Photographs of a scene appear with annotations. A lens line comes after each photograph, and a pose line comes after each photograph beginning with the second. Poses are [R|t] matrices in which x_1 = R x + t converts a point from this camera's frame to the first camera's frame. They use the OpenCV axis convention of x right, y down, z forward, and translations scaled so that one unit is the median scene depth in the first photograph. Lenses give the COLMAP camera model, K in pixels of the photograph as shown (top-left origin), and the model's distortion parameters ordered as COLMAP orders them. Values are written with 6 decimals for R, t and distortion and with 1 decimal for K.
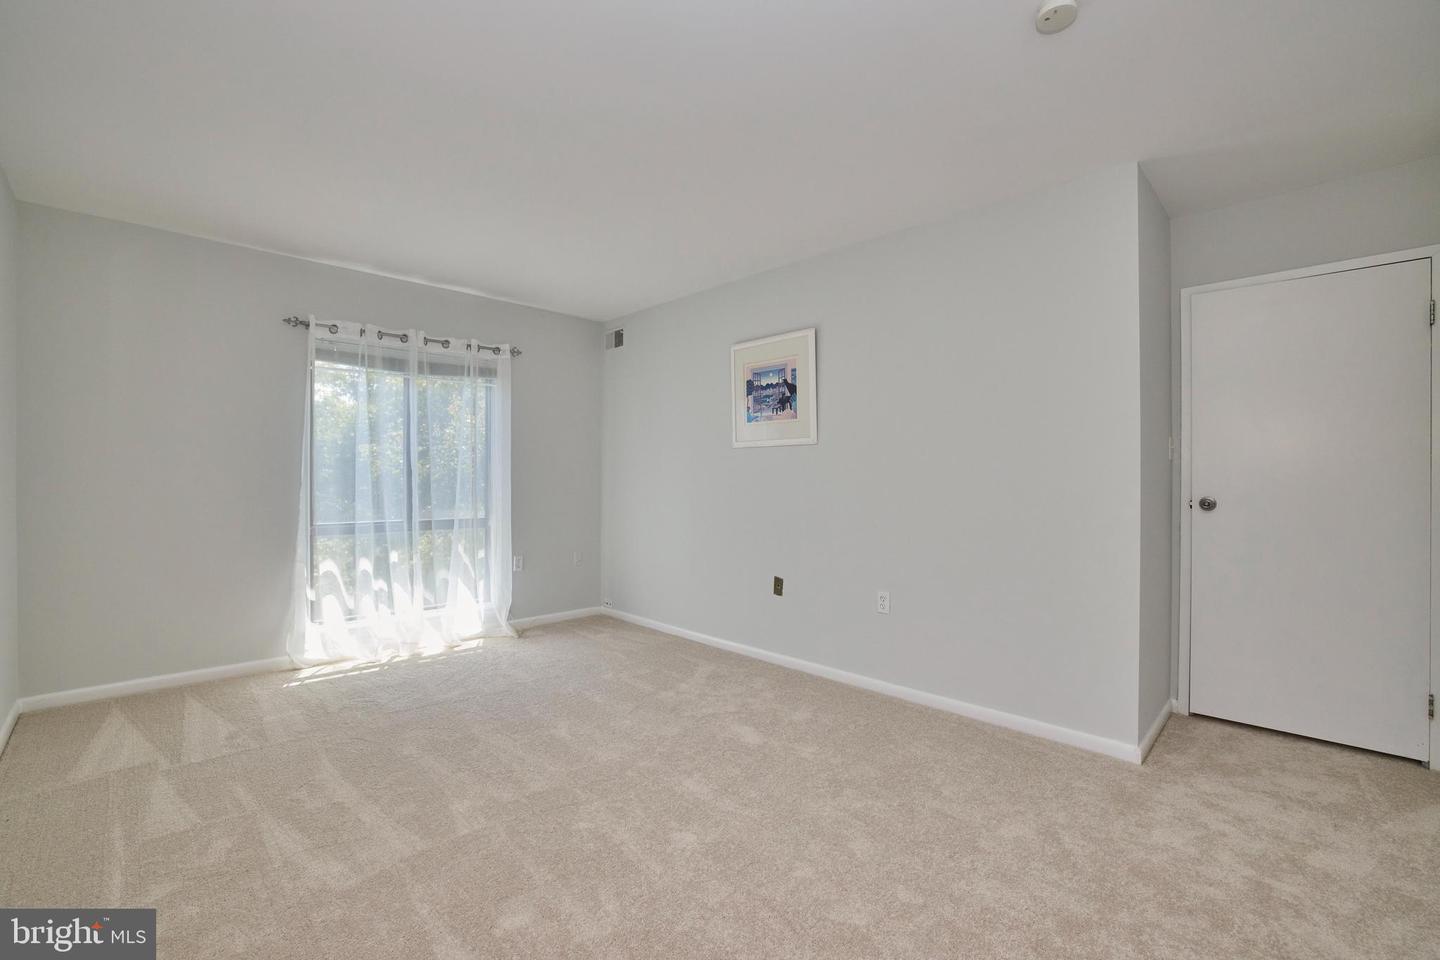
lens RADIAL K [[598.0, 0, 718.9], [0, 598.0, 469.9], [0, 0, 1]] dist [-0.030008, 0.005159]
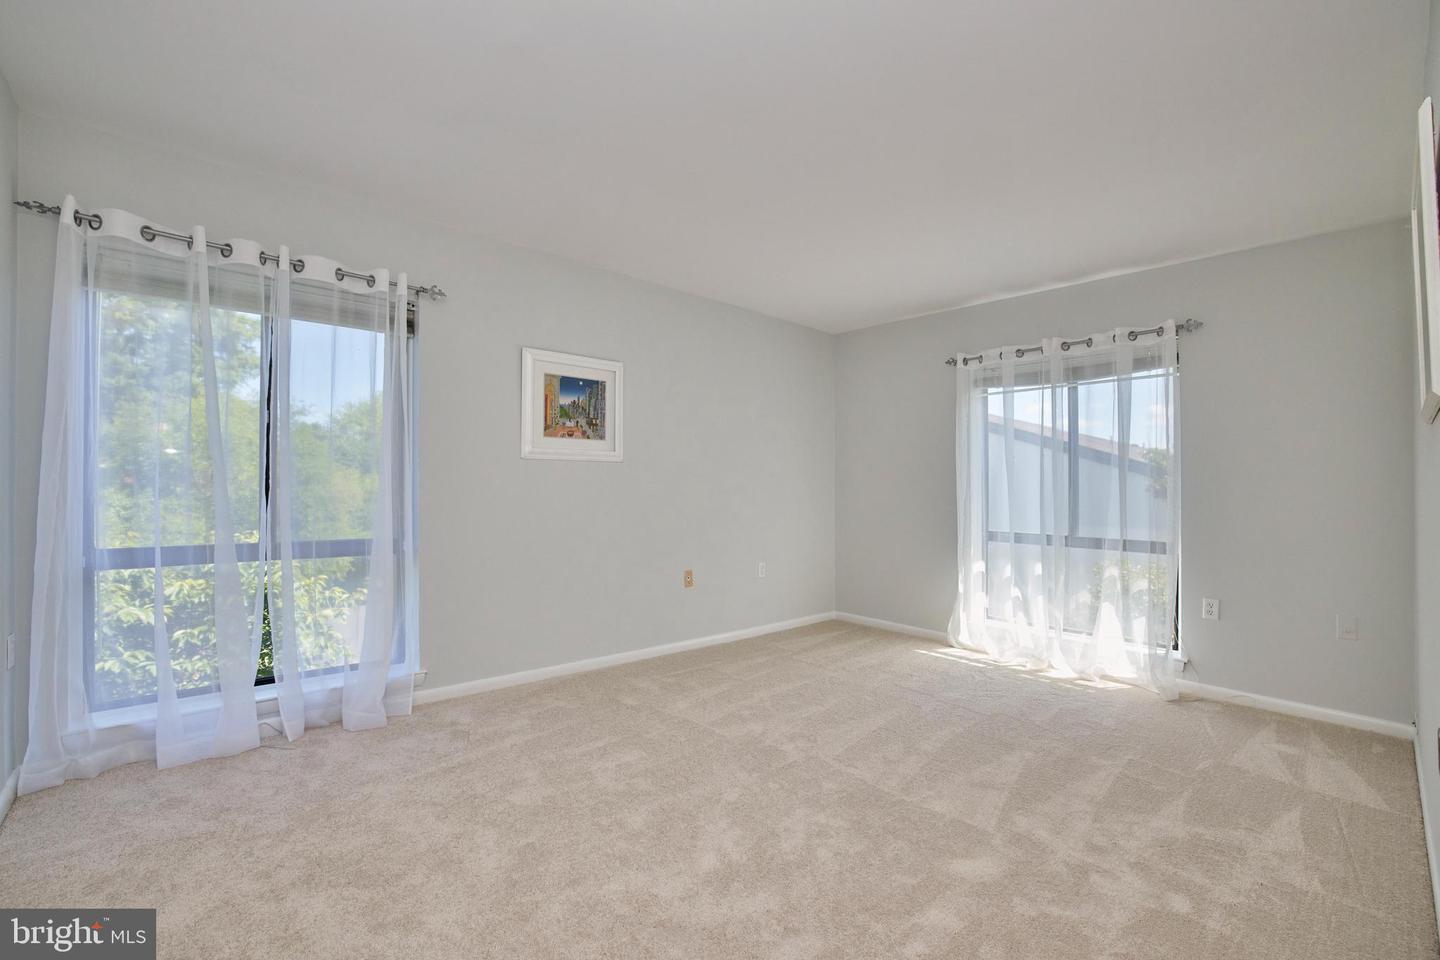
lens RADIAL K [[620.8, 0, 710.8], [0, 620.8, 476.5], [0, 0, 1]] dist [-0.026950, 0.006248]
pose [[-0.029319, -0.013497, -0.999479, 0.536013], [0.002712, 0.999904, -0.013582, 0.002731], [0.999566, -0.003108, -0.029280, 0.496700]]
